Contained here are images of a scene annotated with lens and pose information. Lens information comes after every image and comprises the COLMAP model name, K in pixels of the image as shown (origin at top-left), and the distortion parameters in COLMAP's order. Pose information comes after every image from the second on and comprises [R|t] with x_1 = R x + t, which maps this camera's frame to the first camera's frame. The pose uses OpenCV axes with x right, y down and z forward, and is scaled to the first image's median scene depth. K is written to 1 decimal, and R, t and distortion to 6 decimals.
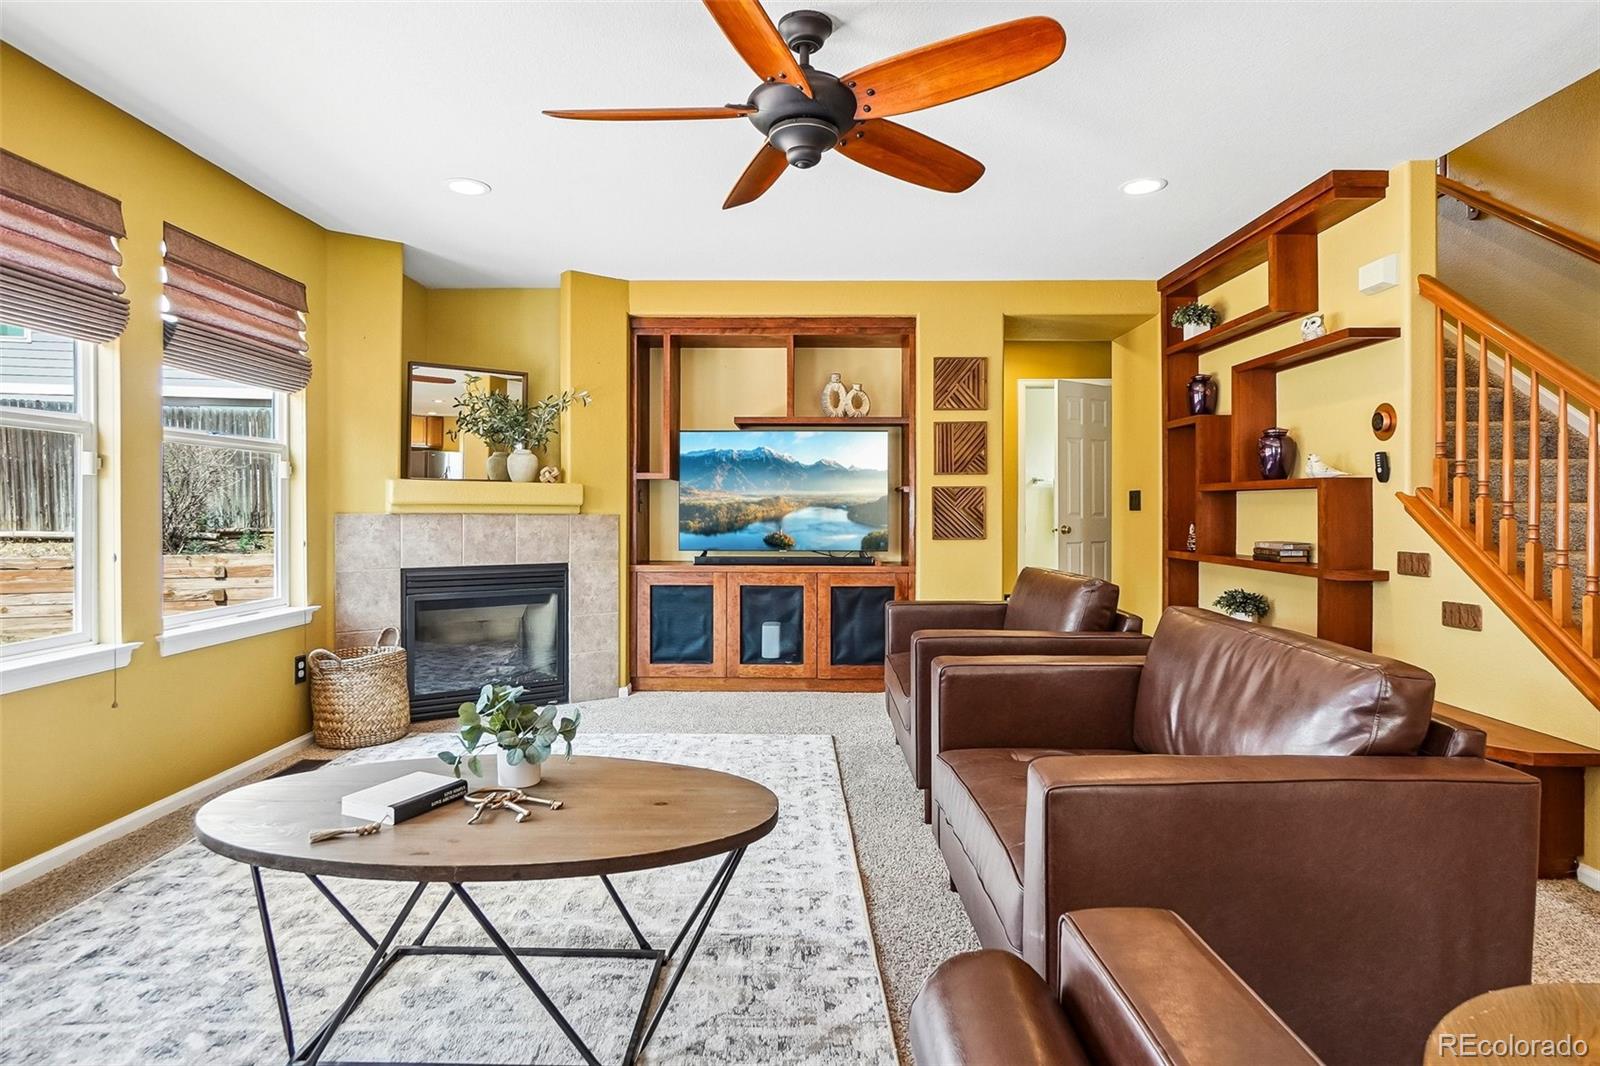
lens RADIAL K [[849.4, 0, 799.4], [0, 849.4, 508.2], [0, 0, 1]] dist [-0.019417, 0.000806]
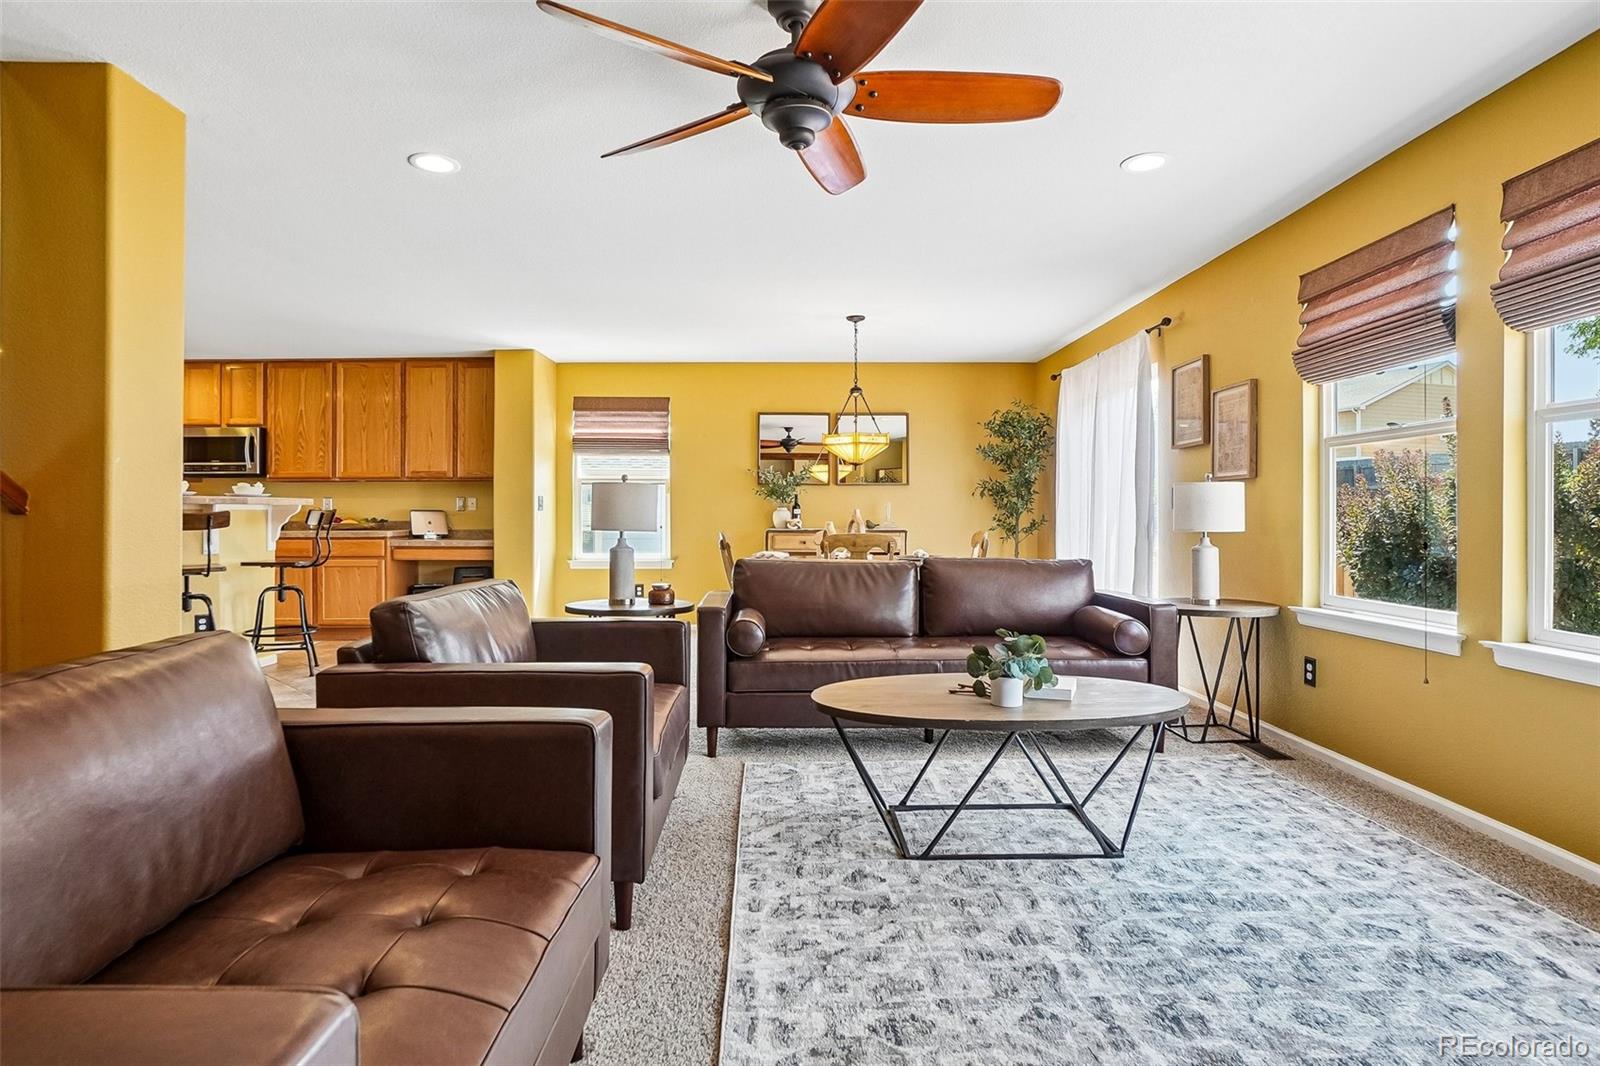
lens RADIAL K [[842.2, 0, 800.5], [0, 842.2, 518.8], [0, 0, 1]] dist [-0.051608, 0.028180]
pose [[-0.999665, -0.002548, -0.025761, 0.030544], [-0.002671, 0.999985, 0.004750, 0.023491], [0.025749, 0.004818, -0.999657, 2.285317]]
